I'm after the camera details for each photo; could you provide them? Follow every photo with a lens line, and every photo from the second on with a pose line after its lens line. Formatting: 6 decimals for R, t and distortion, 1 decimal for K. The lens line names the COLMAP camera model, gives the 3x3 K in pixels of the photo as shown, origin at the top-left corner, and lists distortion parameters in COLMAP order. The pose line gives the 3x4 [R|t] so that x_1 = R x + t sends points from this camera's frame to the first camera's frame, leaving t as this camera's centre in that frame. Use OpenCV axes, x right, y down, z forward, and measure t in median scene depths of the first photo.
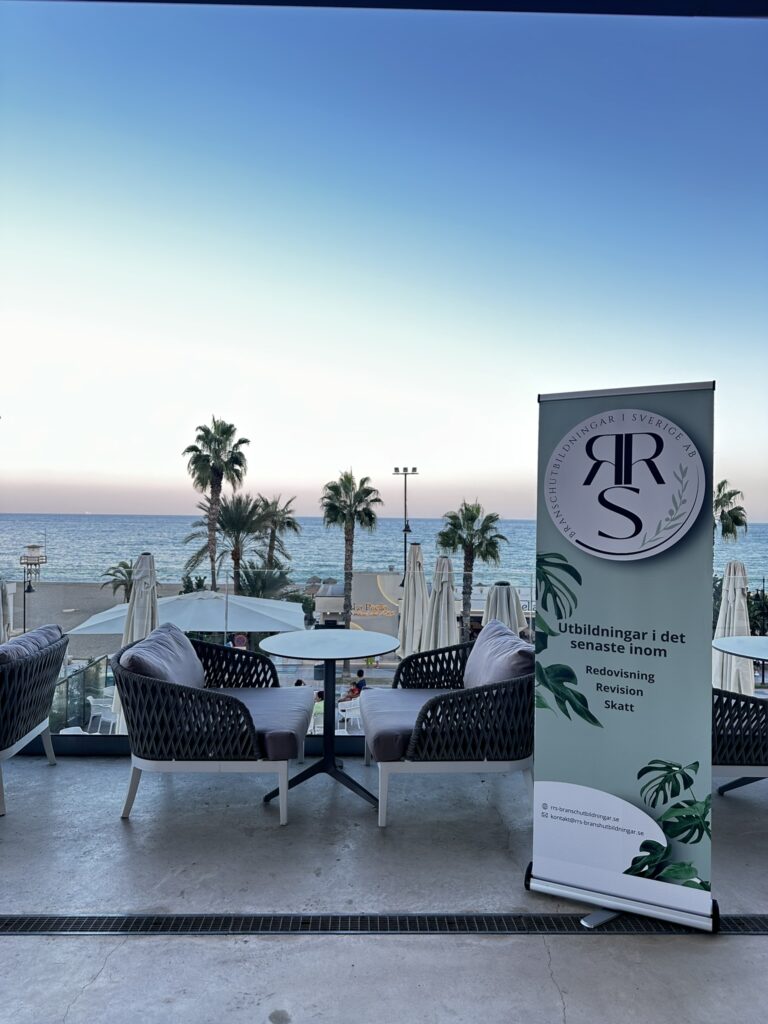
lens RADIAL K [[694.6, 0, 384.0], [0, 694.6, 512.0], [0, 0, 1]] dist [0.006223, -0.030502]
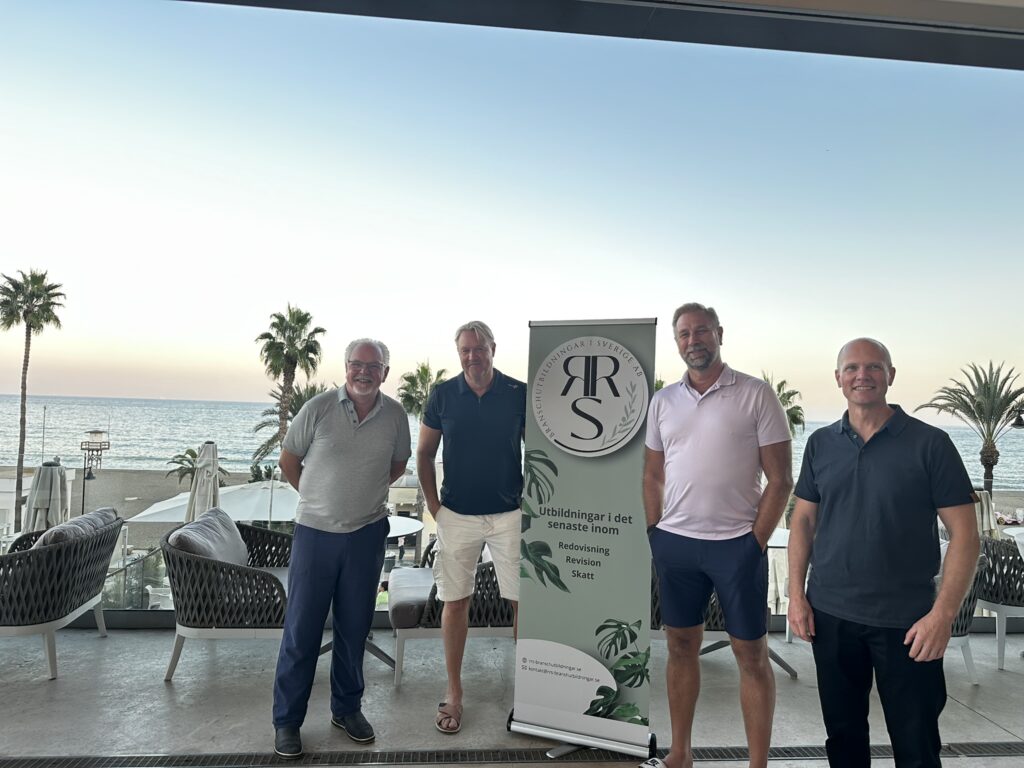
lens RADIAL K [[694.6, 0, 512.0], [0, 694.6, 384.0], [0, 0, 1]] dist [0.006223, -0.030502]
pose [[0.997228, 0.022611, 0.070890, 0.089411], [-0.020560, 0.999352, -0.029533, -0.013832], [-0.071511, 0.027994, 0.997047, -0.164270]]
